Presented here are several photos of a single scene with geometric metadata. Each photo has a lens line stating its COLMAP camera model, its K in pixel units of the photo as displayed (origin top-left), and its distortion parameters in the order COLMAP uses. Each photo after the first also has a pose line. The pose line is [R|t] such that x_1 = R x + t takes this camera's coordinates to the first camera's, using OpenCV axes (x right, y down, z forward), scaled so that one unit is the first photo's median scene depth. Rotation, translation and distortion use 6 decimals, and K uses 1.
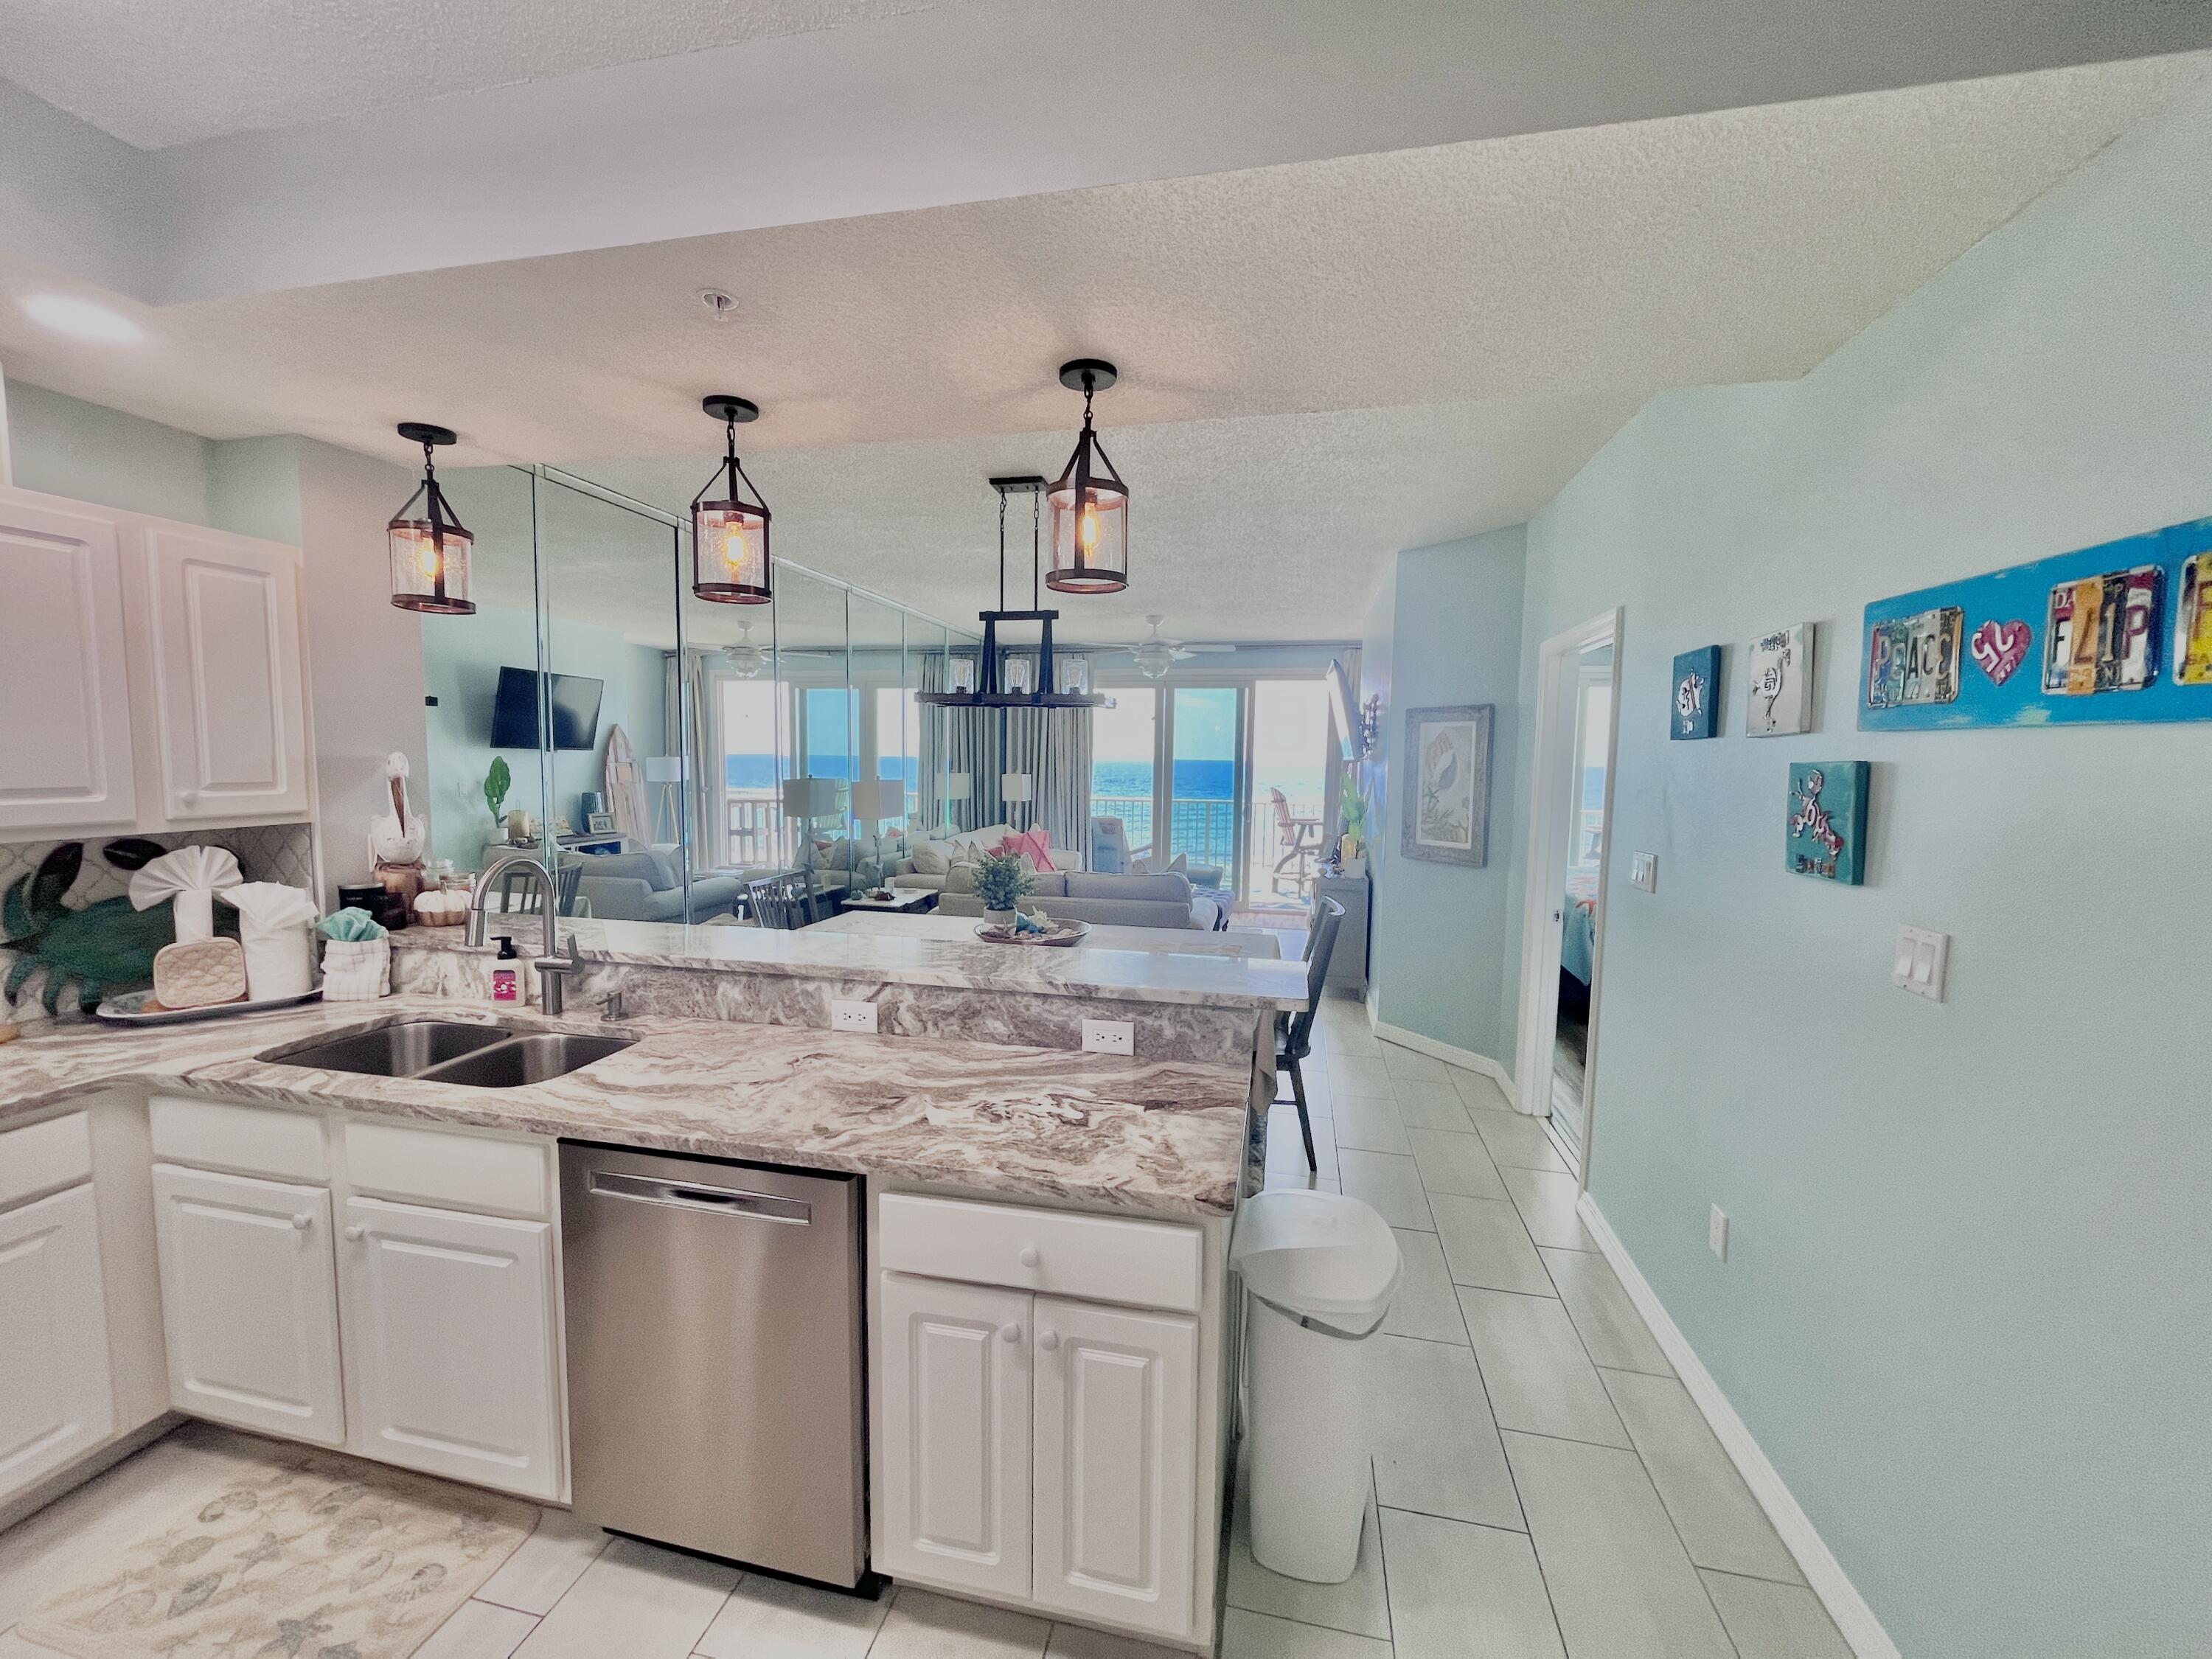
lens RADIAL K [[890.7, 0, 1096.6], [0, 890.7, 826.7], [0, 0, 1]] dist [-0.003693, 0.001004]
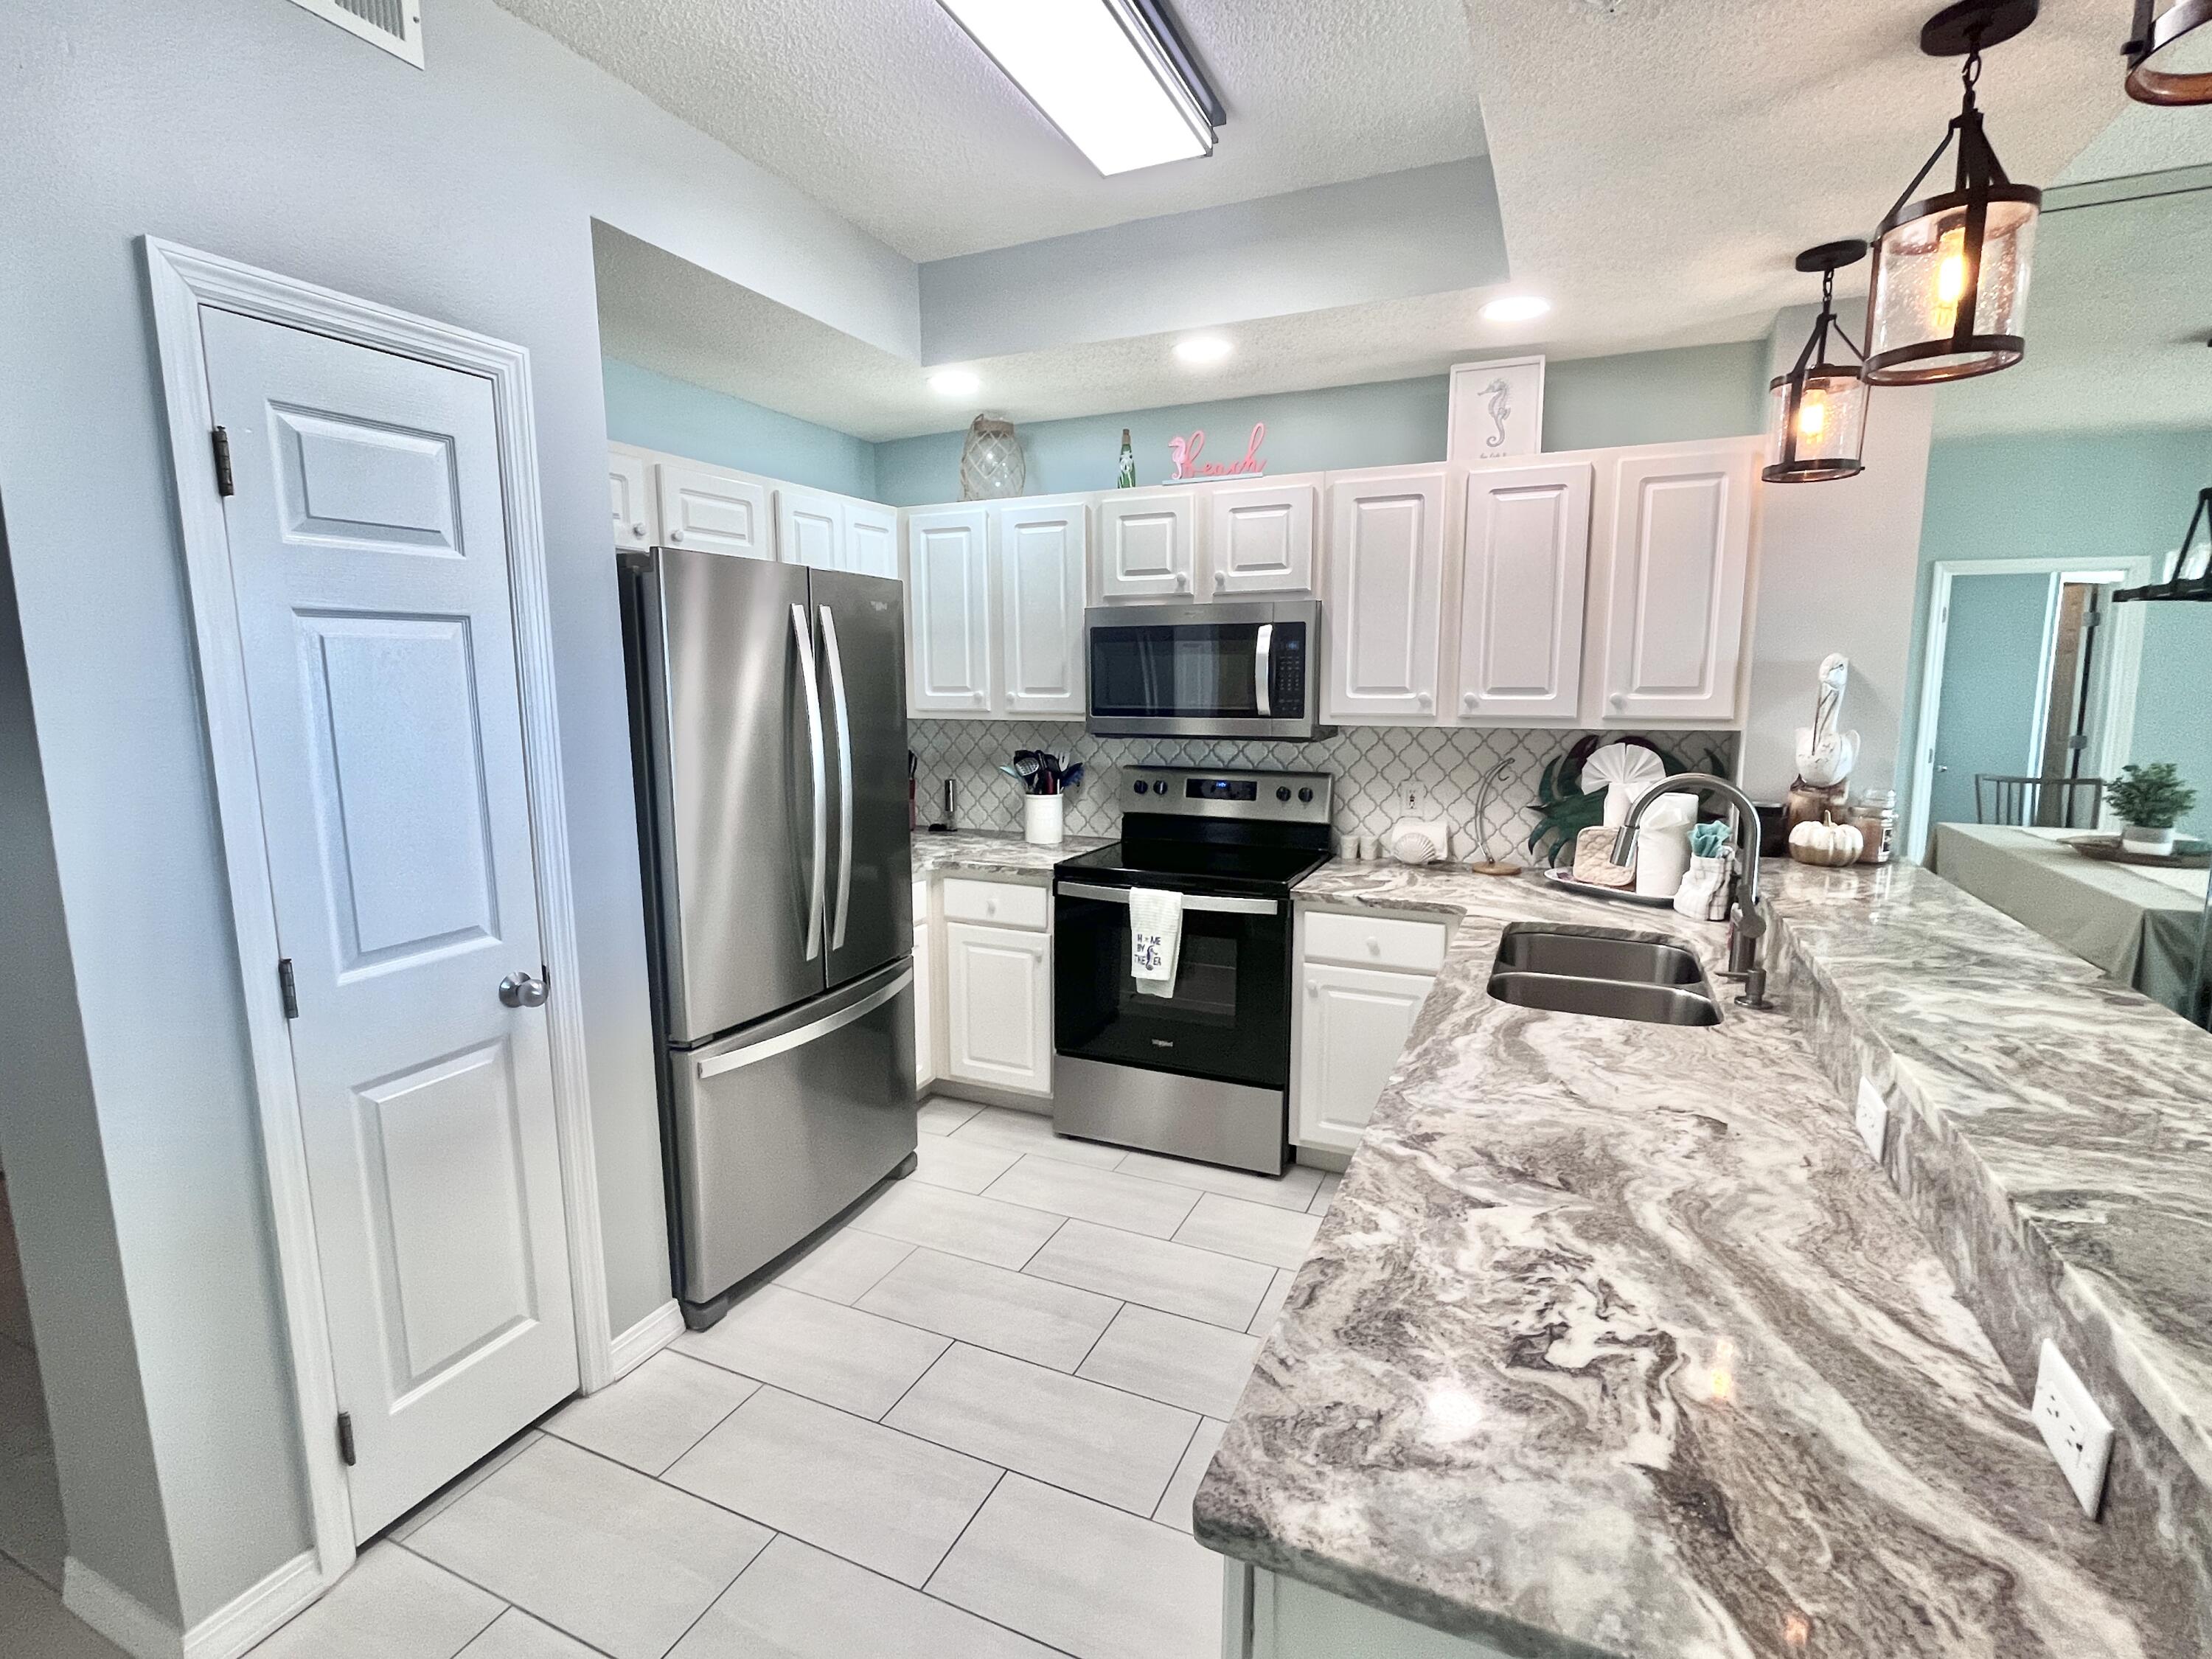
lens RADIAL K [[1051.7, 0, 1098.3], [0, 1051.7, 835.1], [0, 0, 1]] dist [0.005842, 0.000721]
pose [[-0.201602, 0.140509, -0.969337, 0.426444], [-0.073934, 0.984651, 0.158105, -0.025946], [0.976673, 0.103541, -0.188119, 0.636743]]
